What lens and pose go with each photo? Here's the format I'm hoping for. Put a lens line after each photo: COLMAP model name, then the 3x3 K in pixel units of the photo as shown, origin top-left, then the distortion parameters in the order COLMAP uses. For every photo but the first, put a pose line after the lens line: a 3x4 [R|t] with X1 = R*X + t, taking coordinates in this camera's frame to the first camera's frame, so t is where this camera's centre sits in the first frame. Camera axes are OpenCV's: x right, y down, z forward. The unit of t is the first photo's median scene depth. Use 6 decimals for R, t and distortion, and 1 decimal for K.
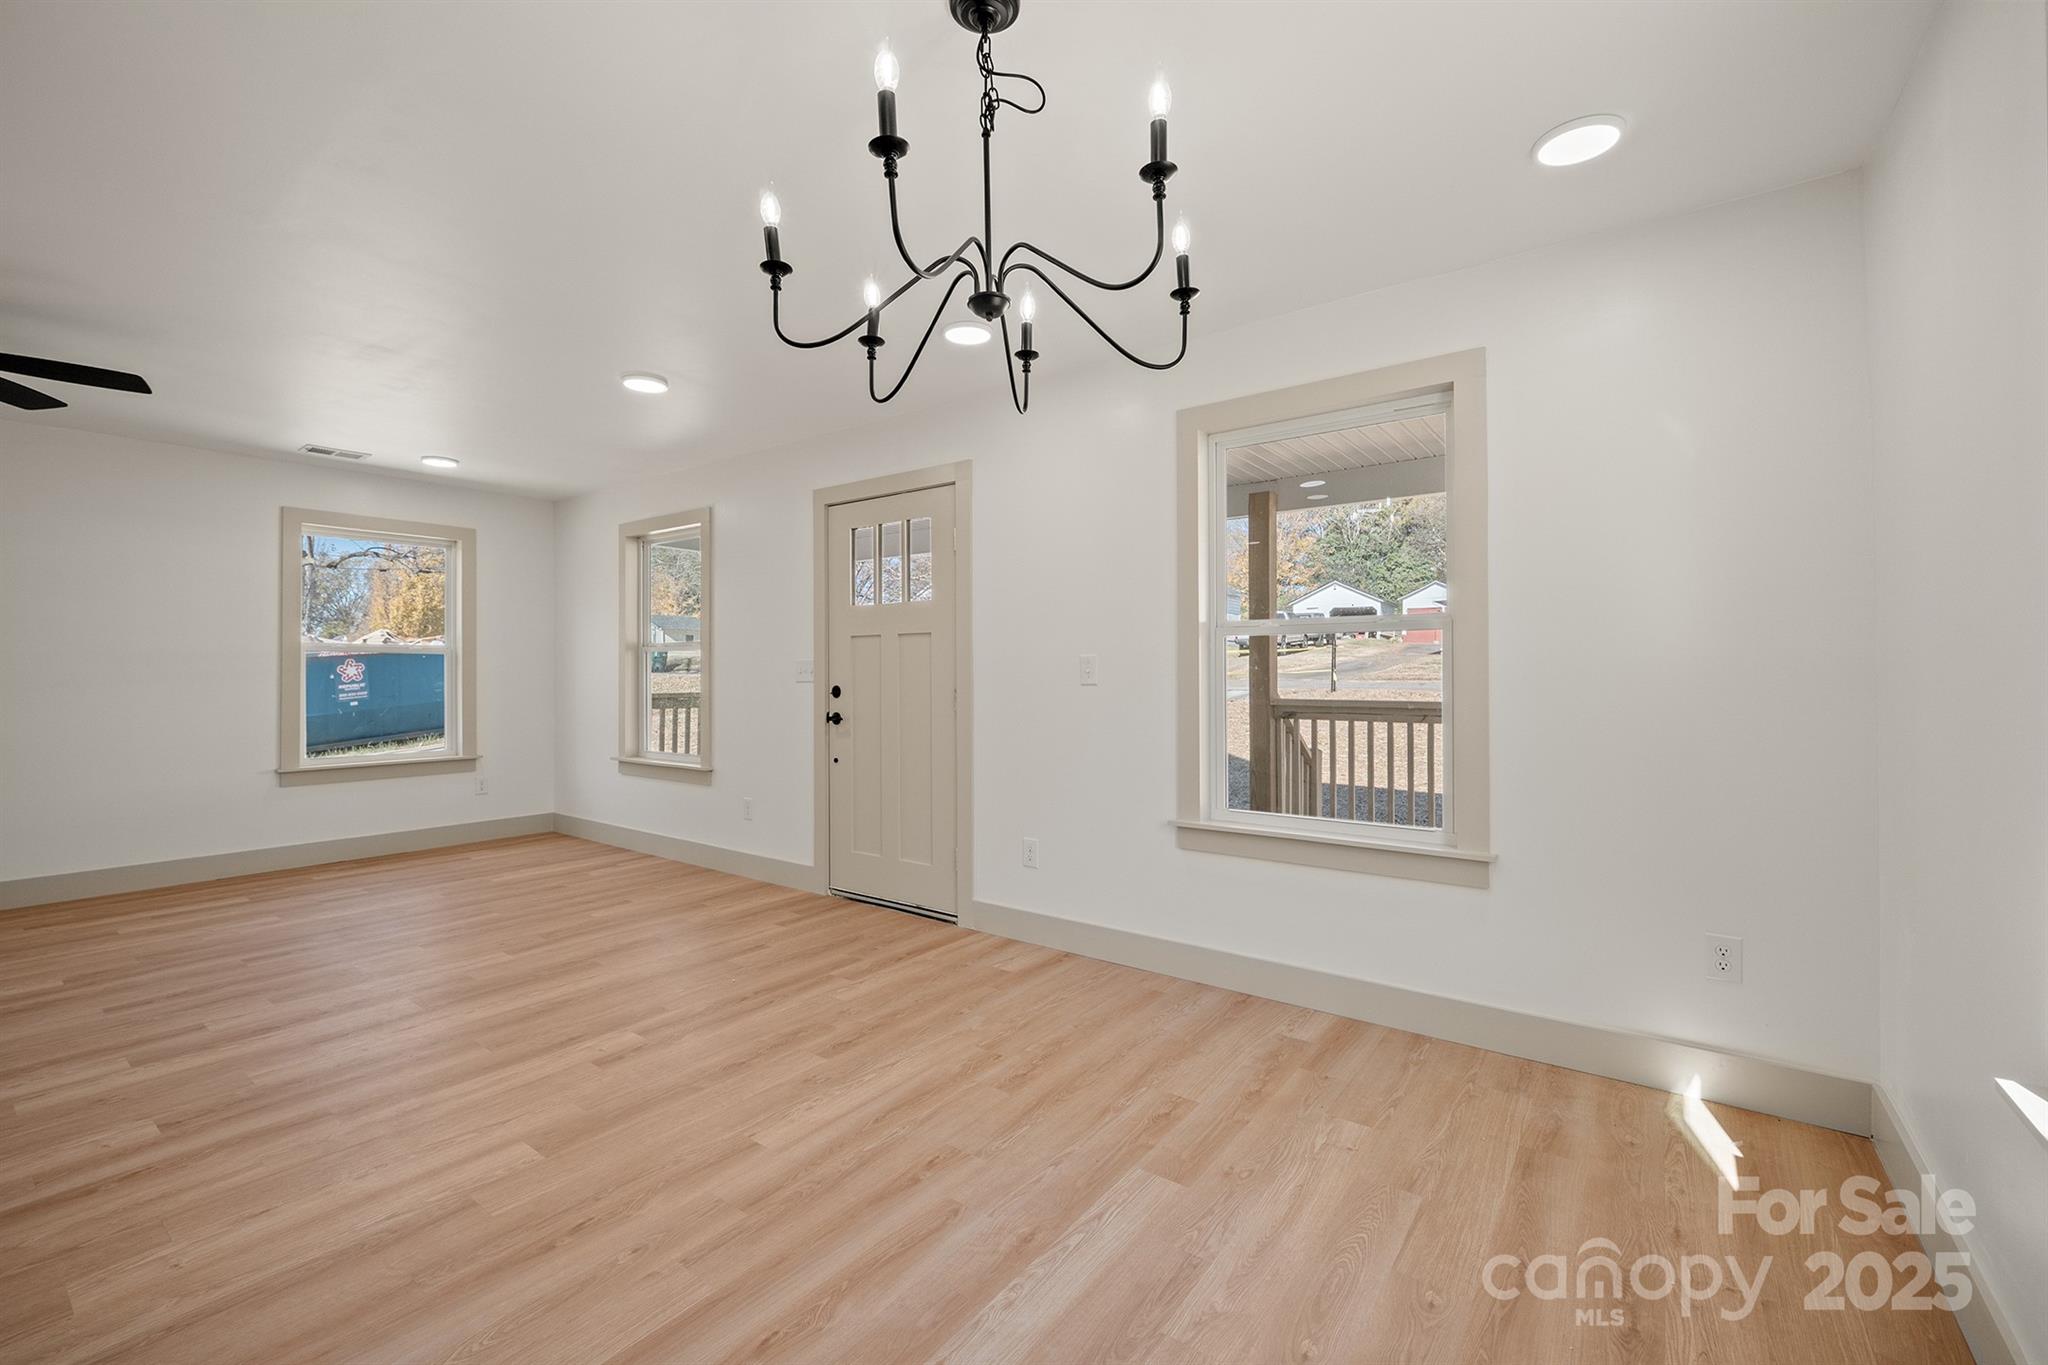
lens RADIAL K [[866.3, 0, 1021.8], [0, 866.3, 673.6], [0, 0, 1]] dist [-0.010389, -0.000030]
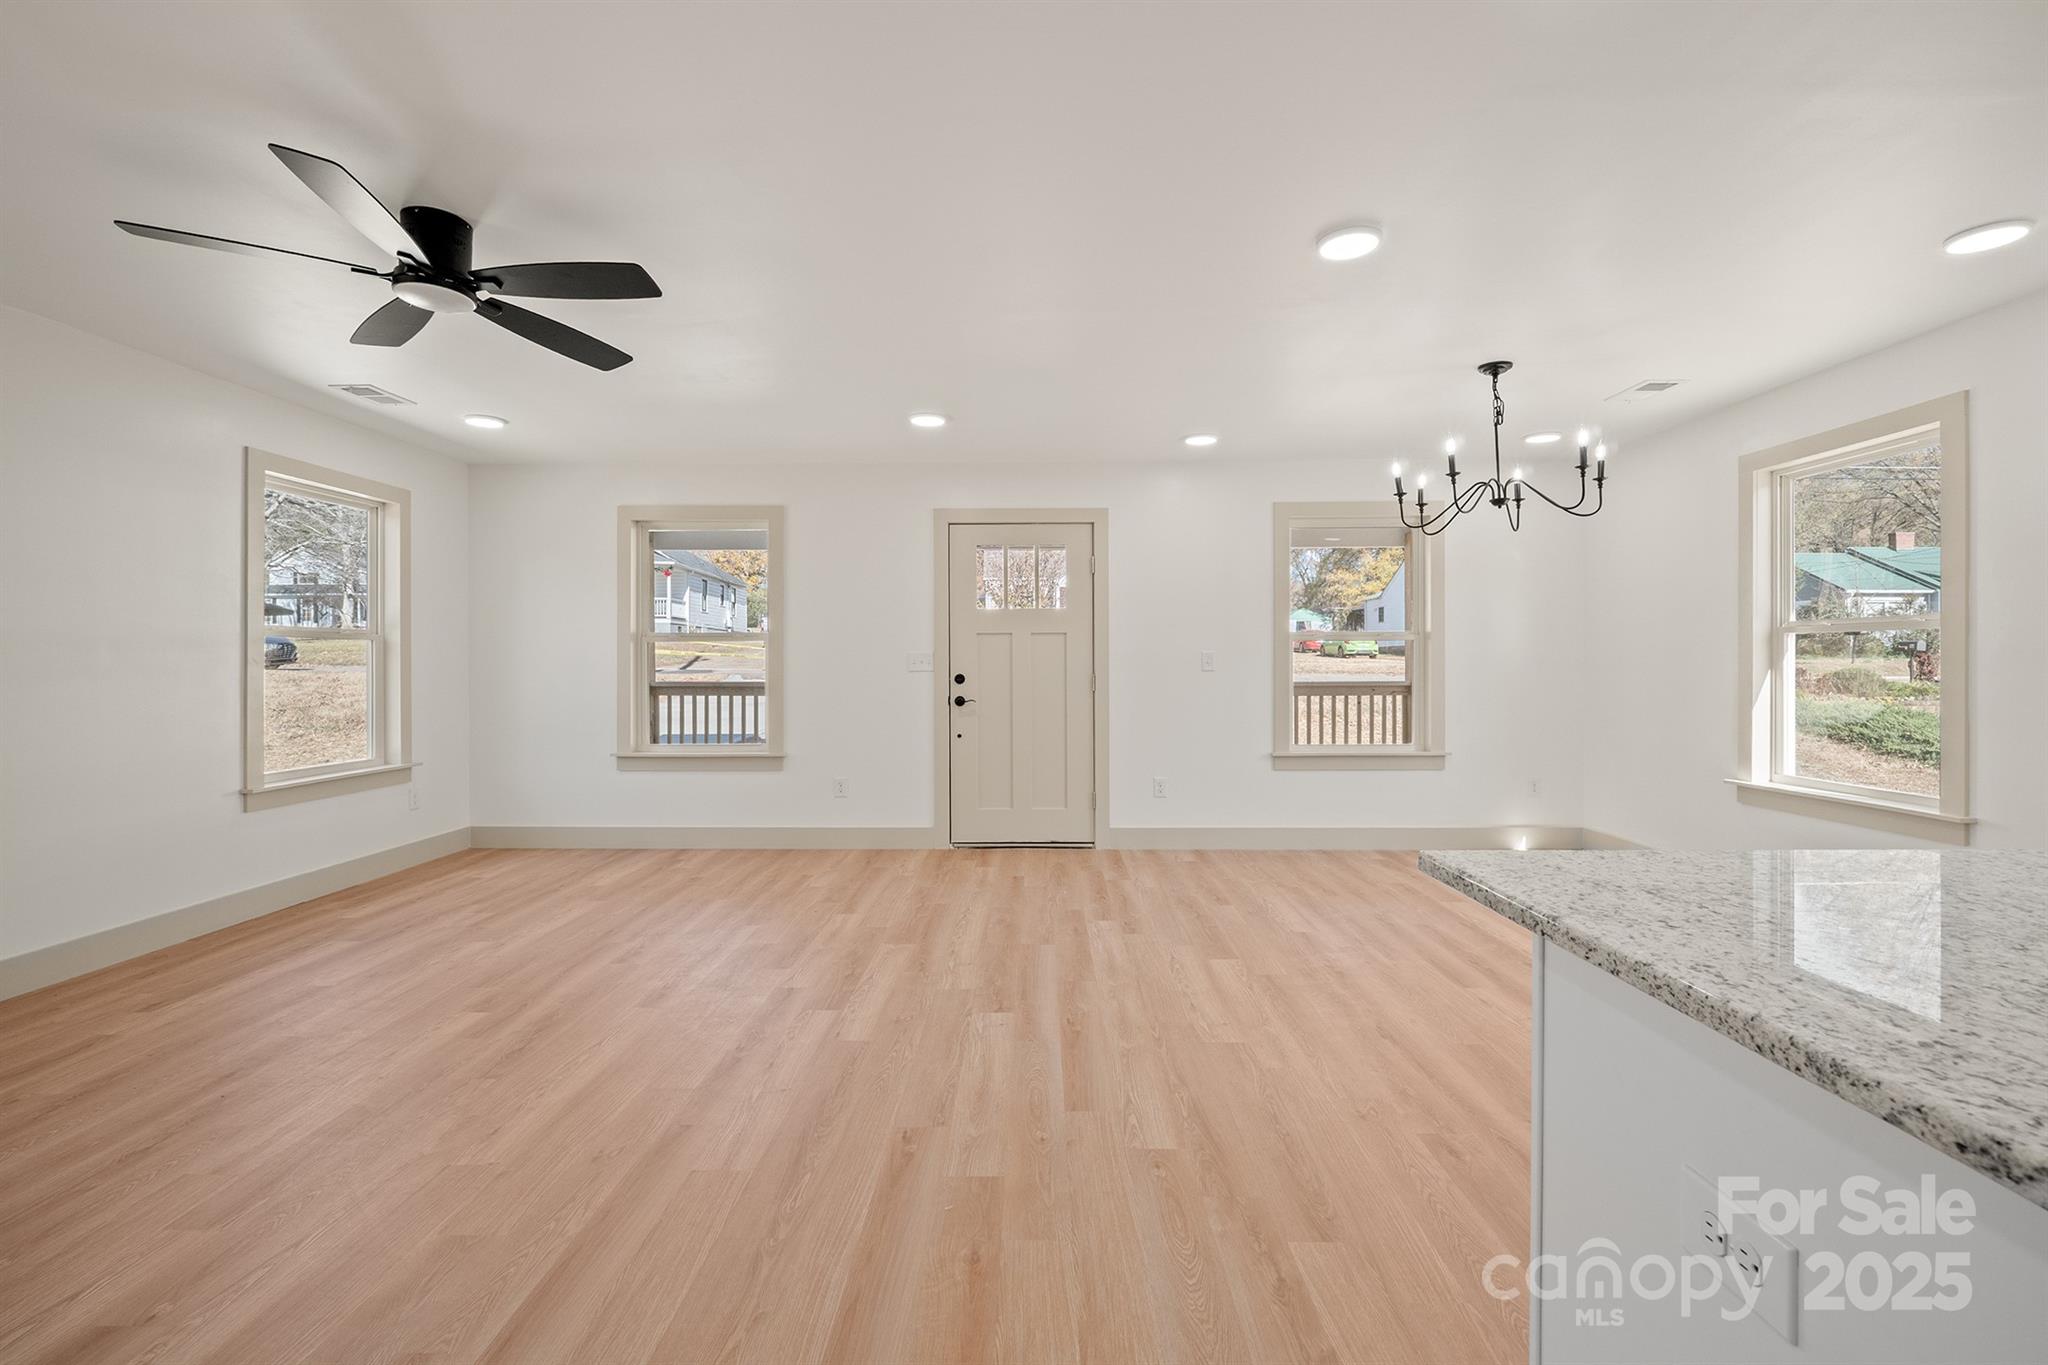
lens RADIAL K [[866.3, 0, 1043.1], [0, 866.3, 675.9], [0, 0, 1]] dist [-0.010389, -0.000030]
pose [[0.802748, -0.007790, 0.596267, -0.839019], [0.001591, 0.999939, 0.010921, 0.003359], [-0.596316, -0.007818, 0.802712, -0.040582]]
